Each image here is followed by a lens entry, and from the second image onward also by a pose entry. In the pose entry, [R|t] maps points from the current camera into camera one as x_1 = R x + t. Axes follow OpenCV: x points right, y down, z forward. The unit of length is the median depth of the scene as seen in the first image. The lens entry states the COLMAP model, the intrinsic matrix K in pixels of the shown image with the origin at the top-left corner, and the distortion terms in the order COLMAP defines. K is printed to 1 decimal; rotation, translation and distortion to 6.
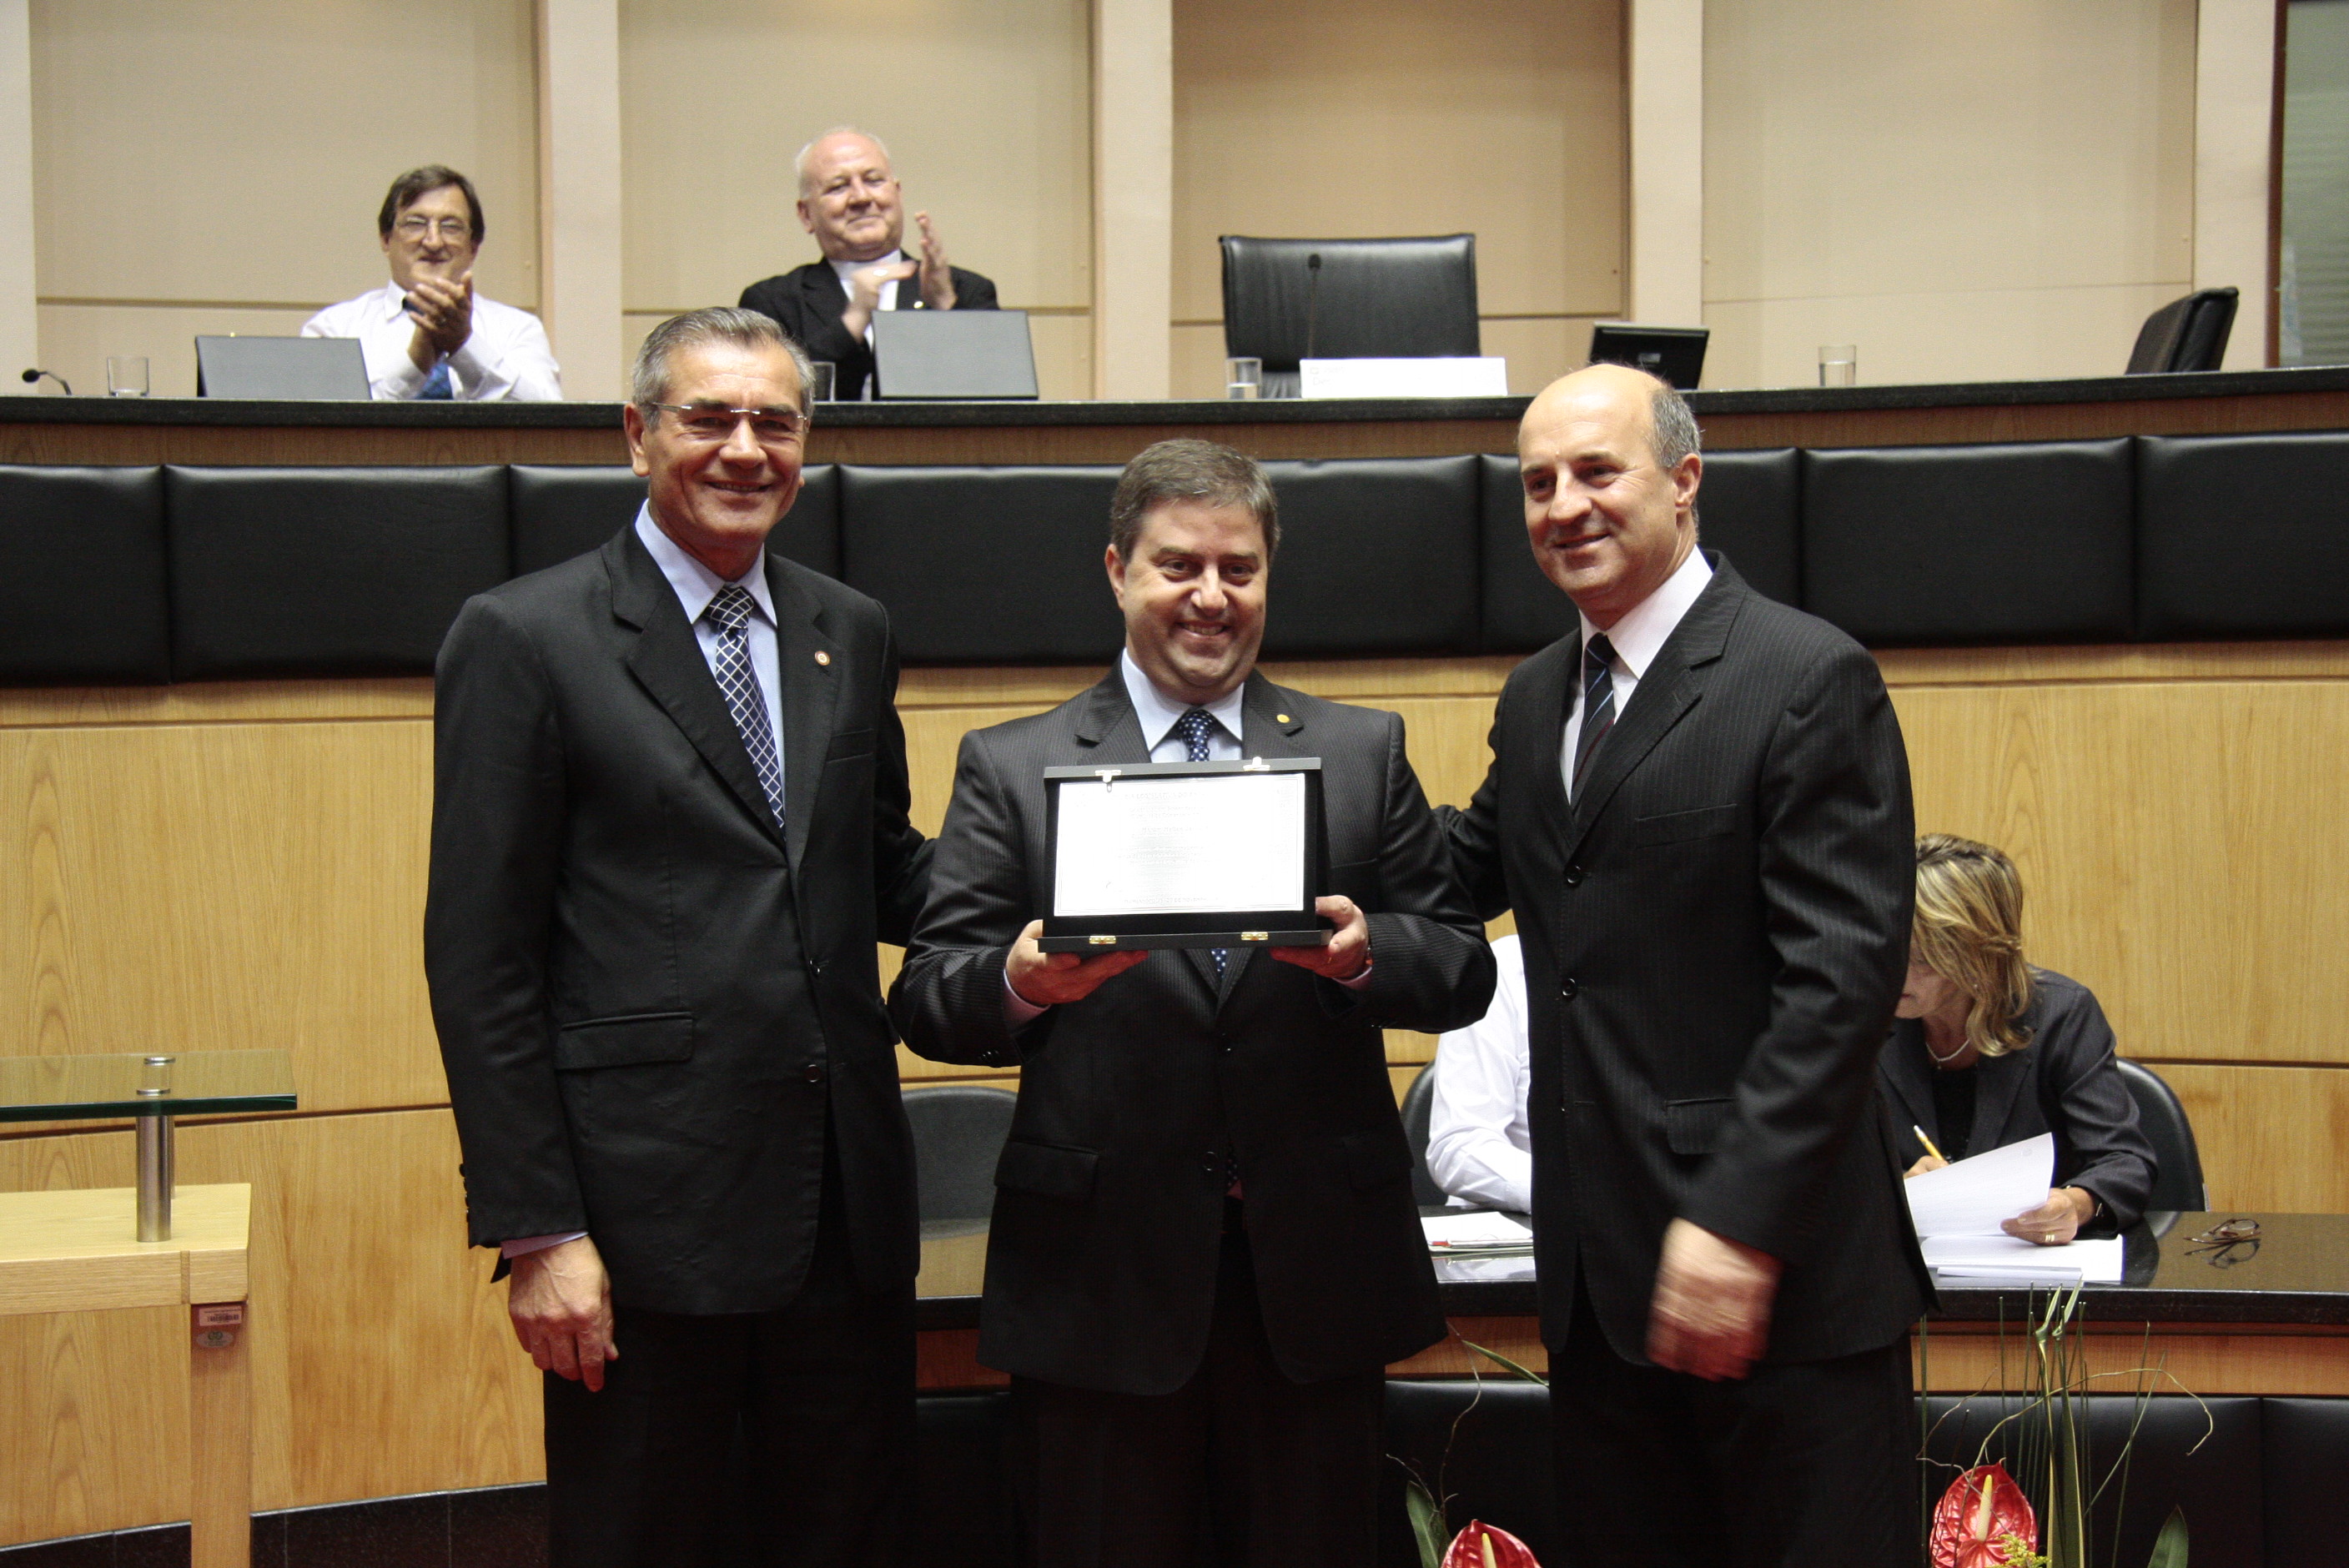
lens RADIAL K [[3820.0, 0, 1157.7], [0, 3820.0, 817.2], [0, 0, 1]] dist [0.149027, 0.209955]
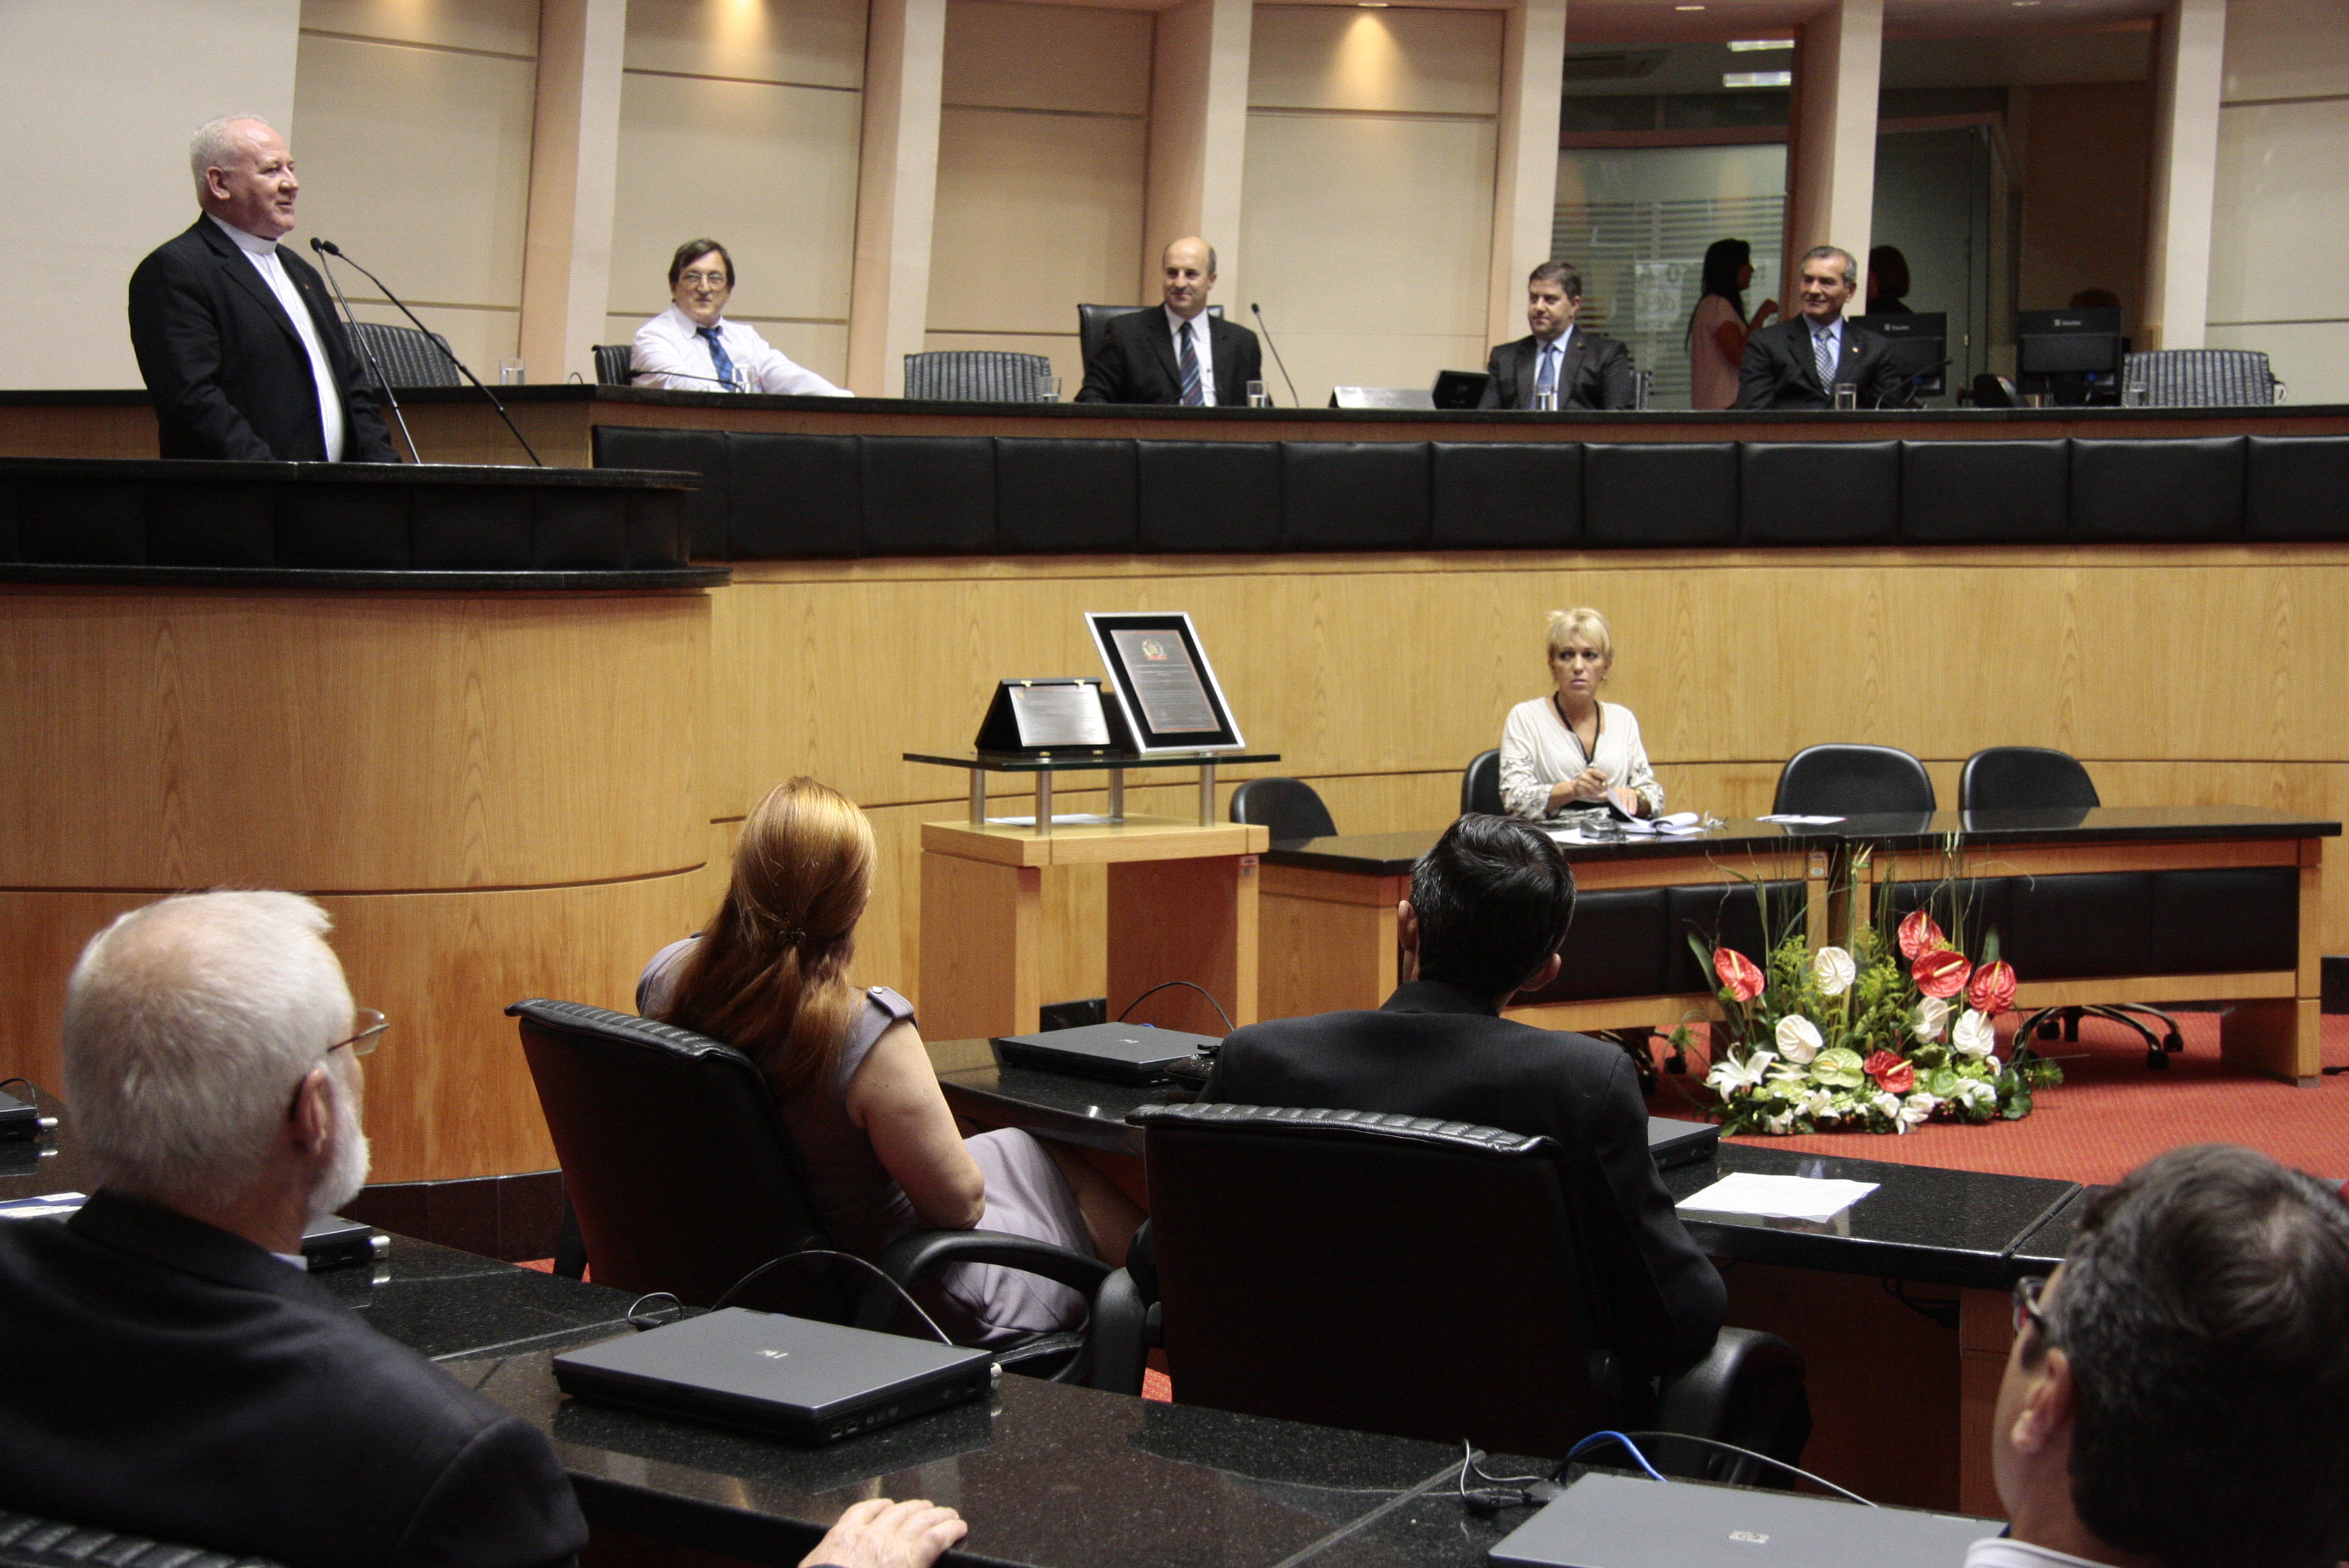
lens RADIAL K [[3519.2, 0, 1141.5], [0, 3519.2, 799.4], [0, 0, 1]] dist [0.120405, 0.136470]
pose [[0.905030, -0.019170, 0.424915, -0.788693], [0.008798, 0.999614, 0.026359, 0.032659], [-0.425256, -0.020117, 0.904849, -0.496071]]
